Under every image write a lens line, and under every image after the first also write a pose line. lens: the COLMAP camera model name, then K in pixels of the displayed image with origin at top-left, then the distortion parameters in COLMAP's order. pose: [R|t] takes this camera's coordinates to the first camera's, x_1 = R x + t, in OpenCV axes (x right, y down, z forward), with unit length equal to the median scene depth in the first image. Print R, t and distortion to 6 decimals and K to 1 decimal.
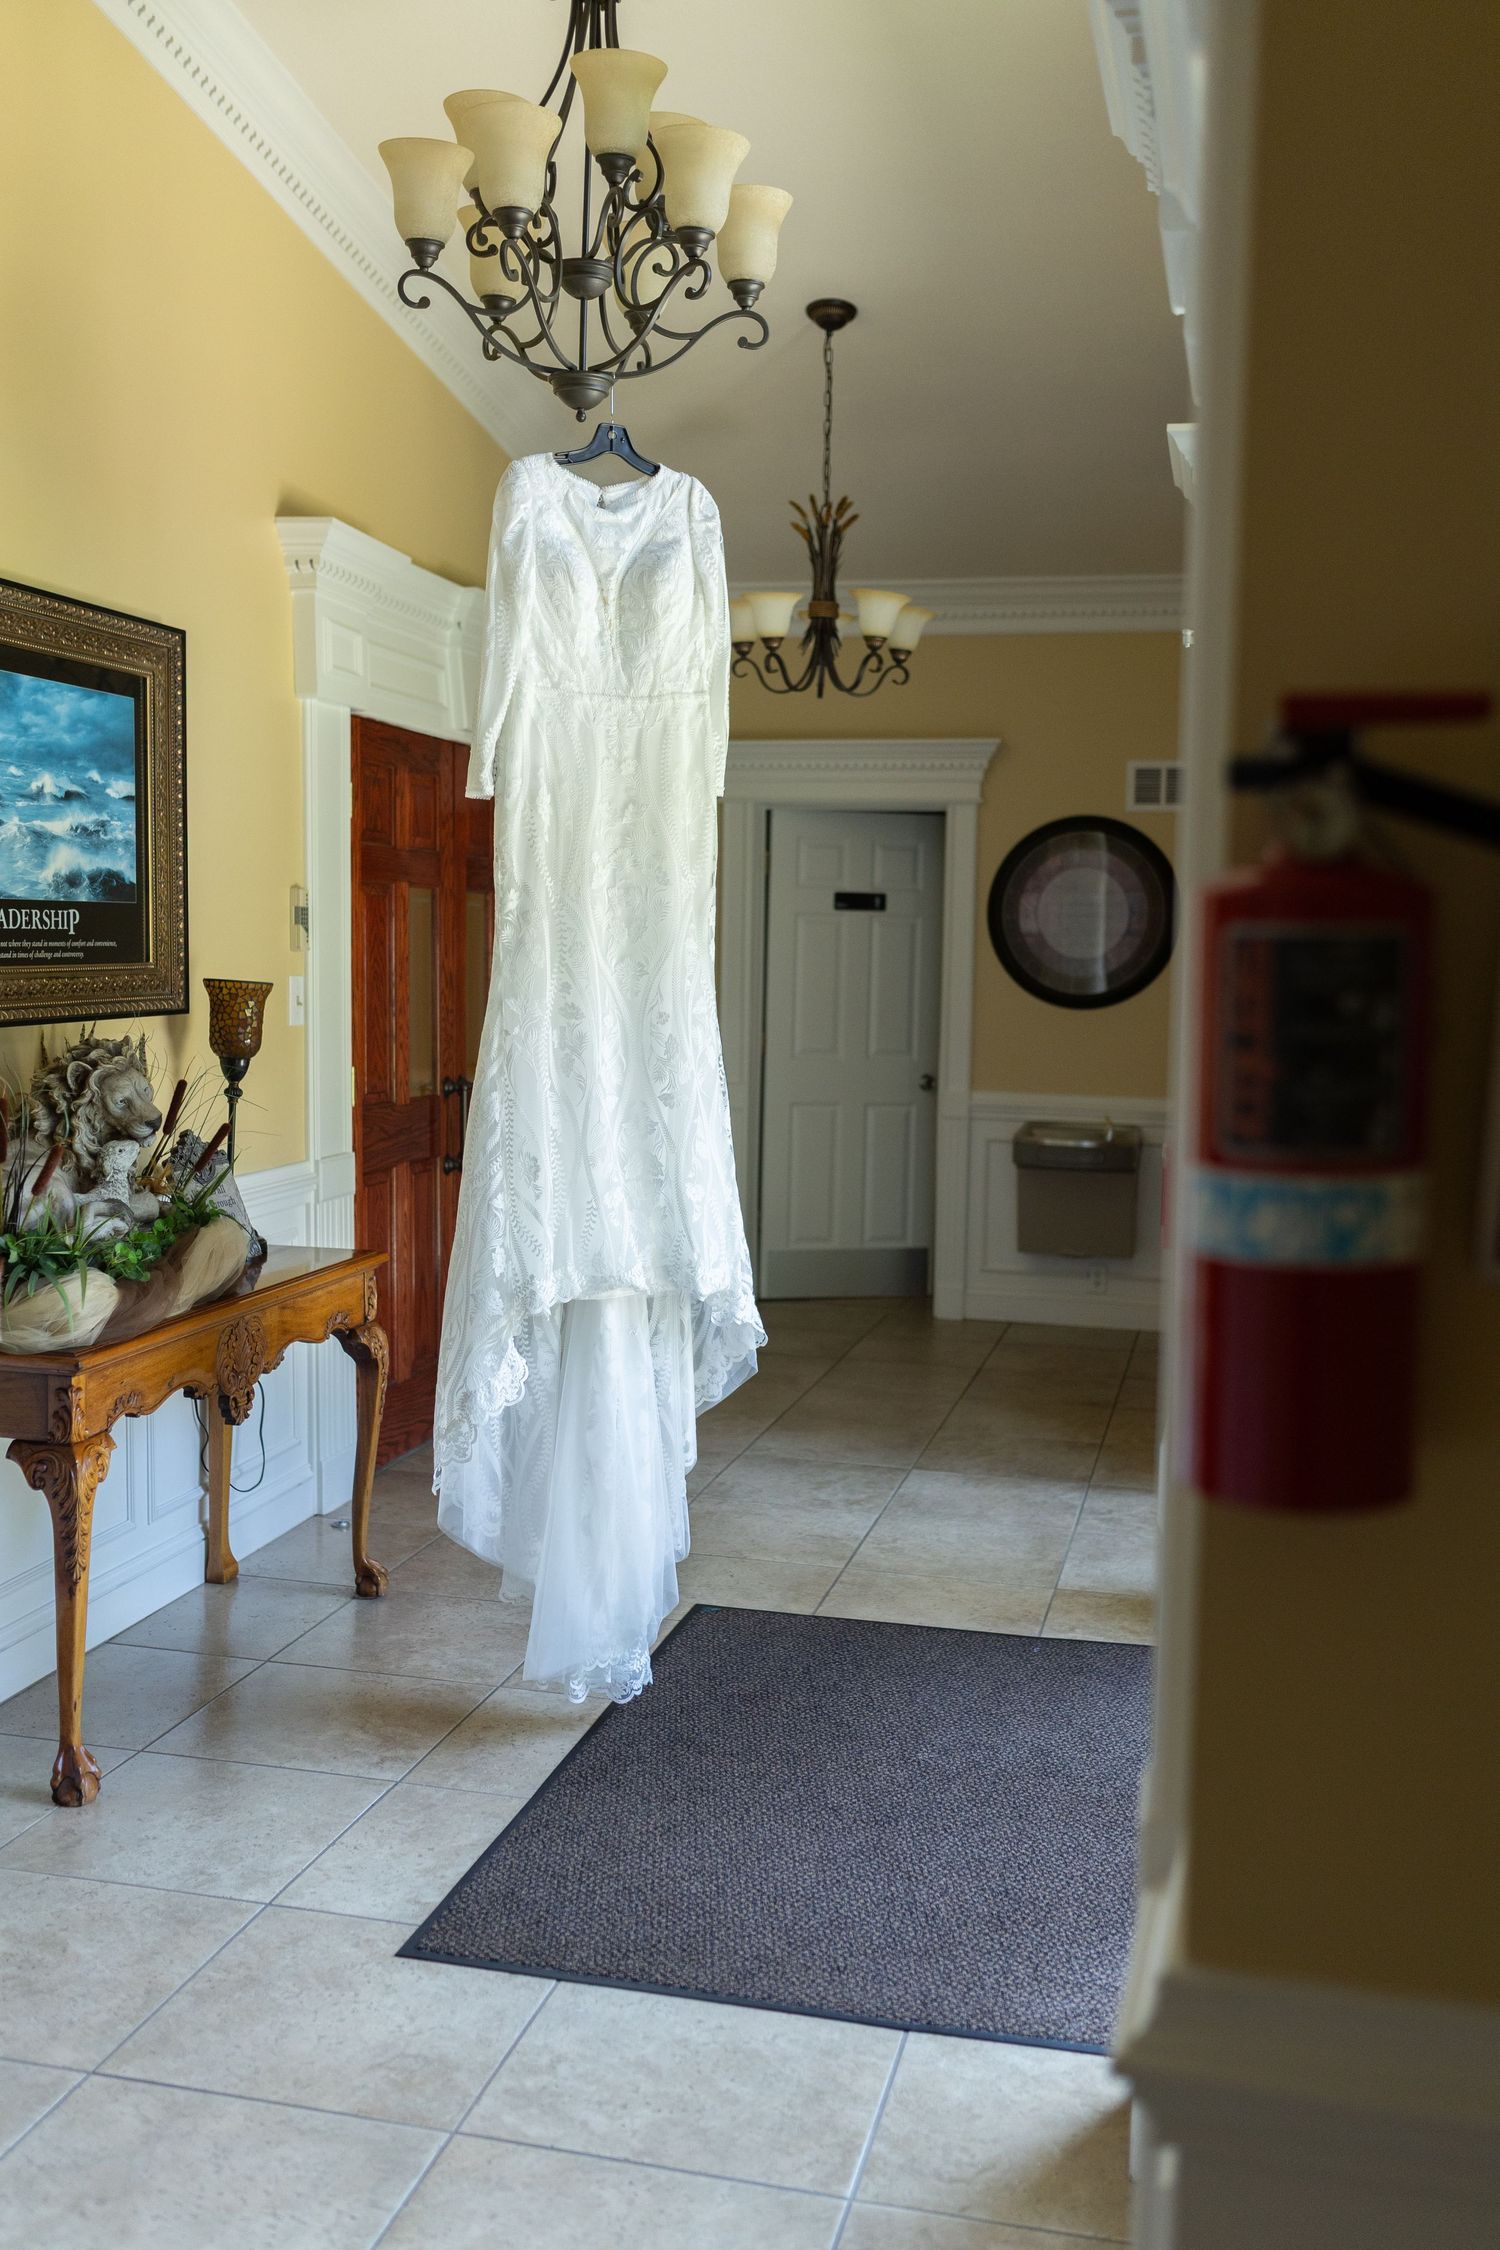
lens RADIAL K [[2374.5, 0, 745.9], [0, 2374.5, 1123.1], [0, 0, 1]] dist [0.019198, 0.000000]
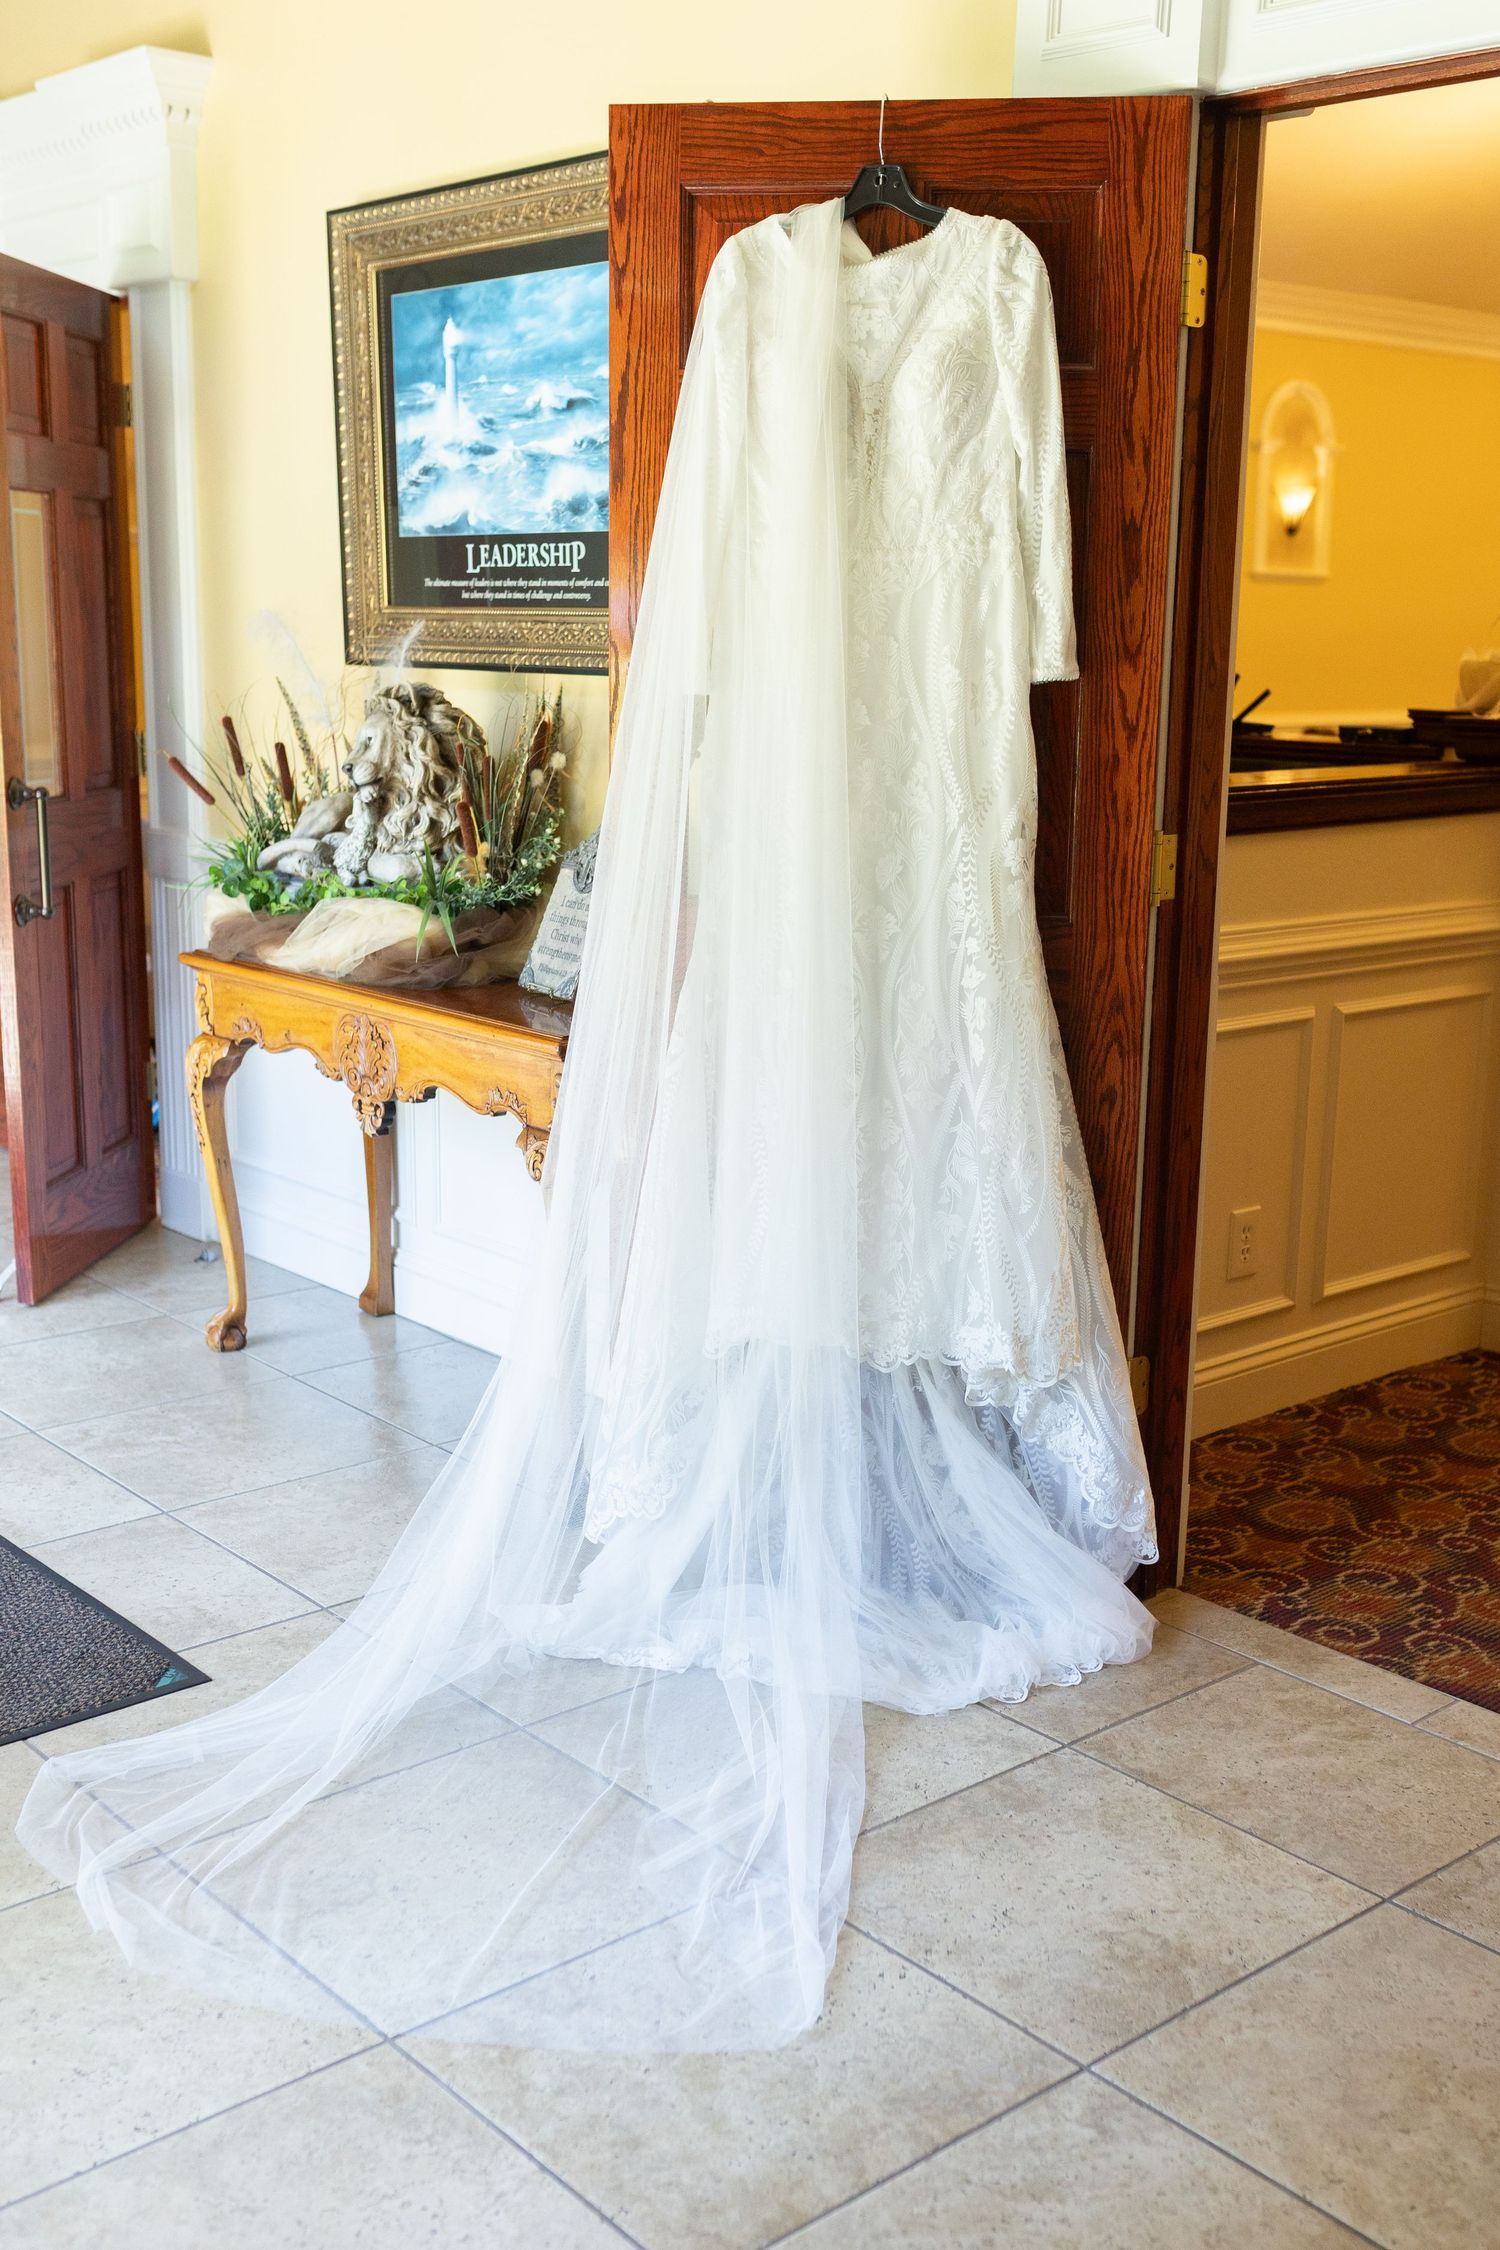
lens RADIAL K [[2374.5, 0, 746.0], [0, 2374.5, 1133.9], [0, 0, 1]] dist [0.019198, 0.000000]
pose [[-0.589917, 0.162510, -0.790942, 0.400515], [-0.077036, 0.963743, 0.255471, -0.110033], [0.803781, 0.211638, -0.556009, 1.603159]]
